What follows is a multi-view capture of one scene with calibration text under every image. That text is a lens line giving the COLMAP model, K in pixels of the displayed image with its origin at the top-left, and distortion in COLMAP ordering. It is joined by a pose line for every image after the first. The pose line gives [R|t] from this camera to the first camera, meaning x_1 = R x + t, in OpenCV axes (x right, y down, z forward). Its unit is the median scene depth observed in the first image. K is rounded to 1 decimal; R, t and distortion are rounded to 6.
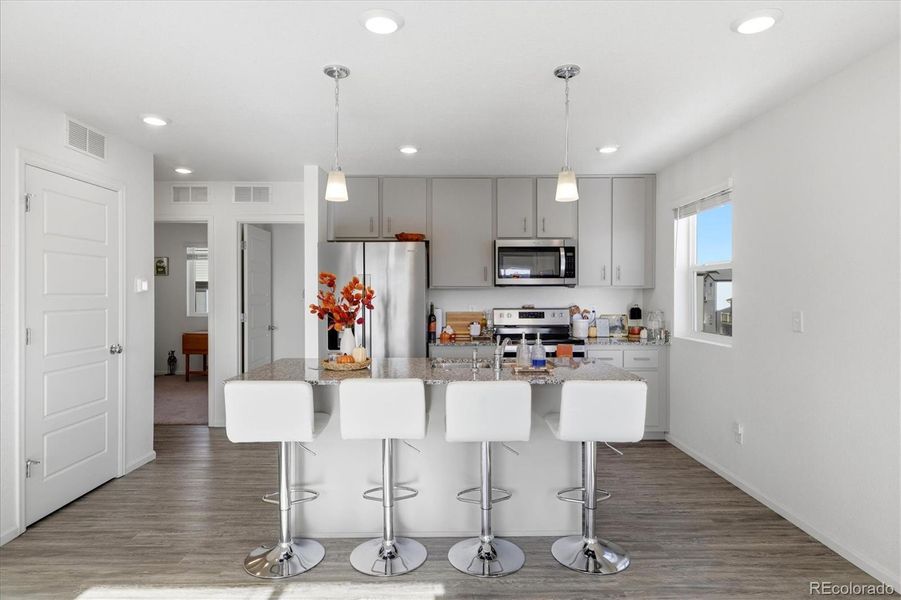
lens RADIAL K [[508.8, 0, 449.1], [0, 508.8, 295.2], [0, 0, 1]] dist [0.003794, 0.001697]
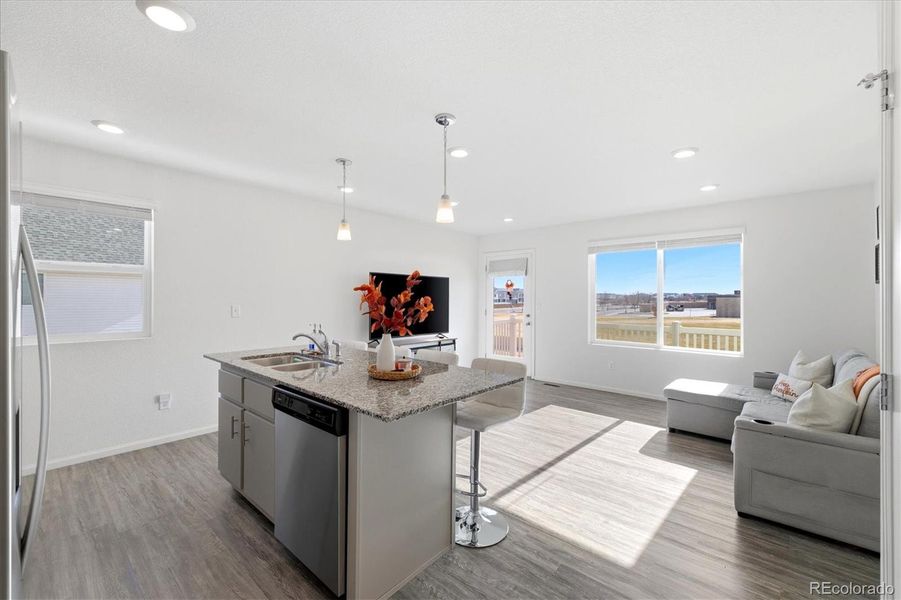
lens RADIAL K [[376.1, 0, 448.8], [0, 376.1, 296.2], [0, 0, 1]] dist [0.006092, 0.000040]
pose [[-0.747543, 0.000306, 0.664214, -0.450281], [-0.004353, 0.999976, -0.005359, 0.000803], [-0.664199, -0.006897, -0.747524, 0.894316]]
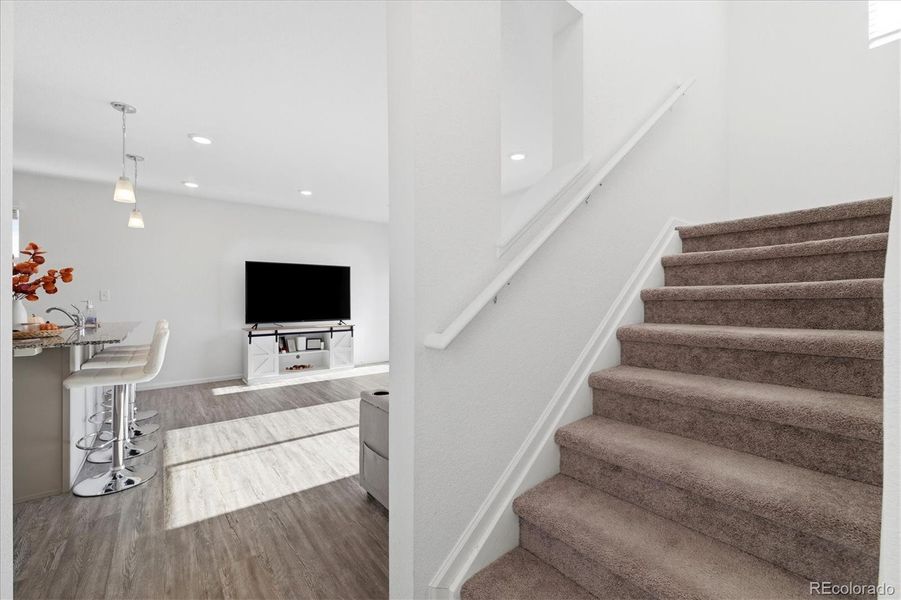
lens RADIAL K [[376.1, 0, 458.6], [0, 376.1, 298.5], [0, 0, 1]] dist [0.006092, 0.000040]
pose [[-0.610707, 0.003444, 0.791849, -0.834867], [0.005993, 0.999982, 0.000272, 0.041739], [-0.791834, 0.004912, -0.610716, 0.482775]]
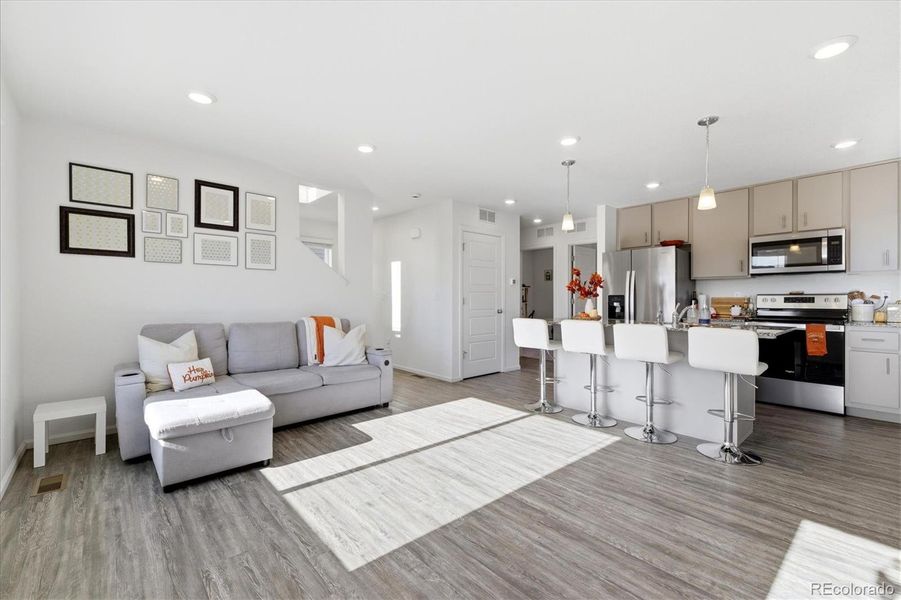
lens RADIAL K [[376.1, 0, 451.9], [0, 376.1, 299.8], [0, 0, 1]] dist [0.006092, 0.000040]
pose [[0.665429, 0.005418, -0.746441, 0.291936], [-0.003503, 0.999985, 0.004135, 0.040046], [0.746453, -0.000137, 0.665438, -0.148401]]
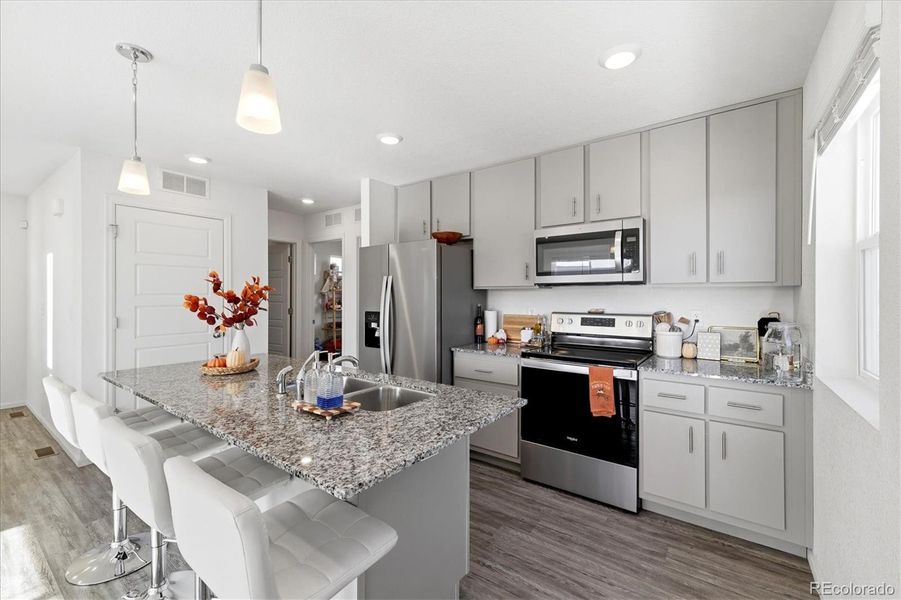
lens RADIAL K [[376.1, 0, 445.7], [0, 376.1, 294.6], [0, 0, 1]] dist [0.006092, 0.000040]
pose [[0.804024, 0.001849, -0.594593, 0.337009], [-0.005329, 0.999977, -0.004097, 0.000136], [0.594572, 0.006463, 0.804016, 0.414745]]
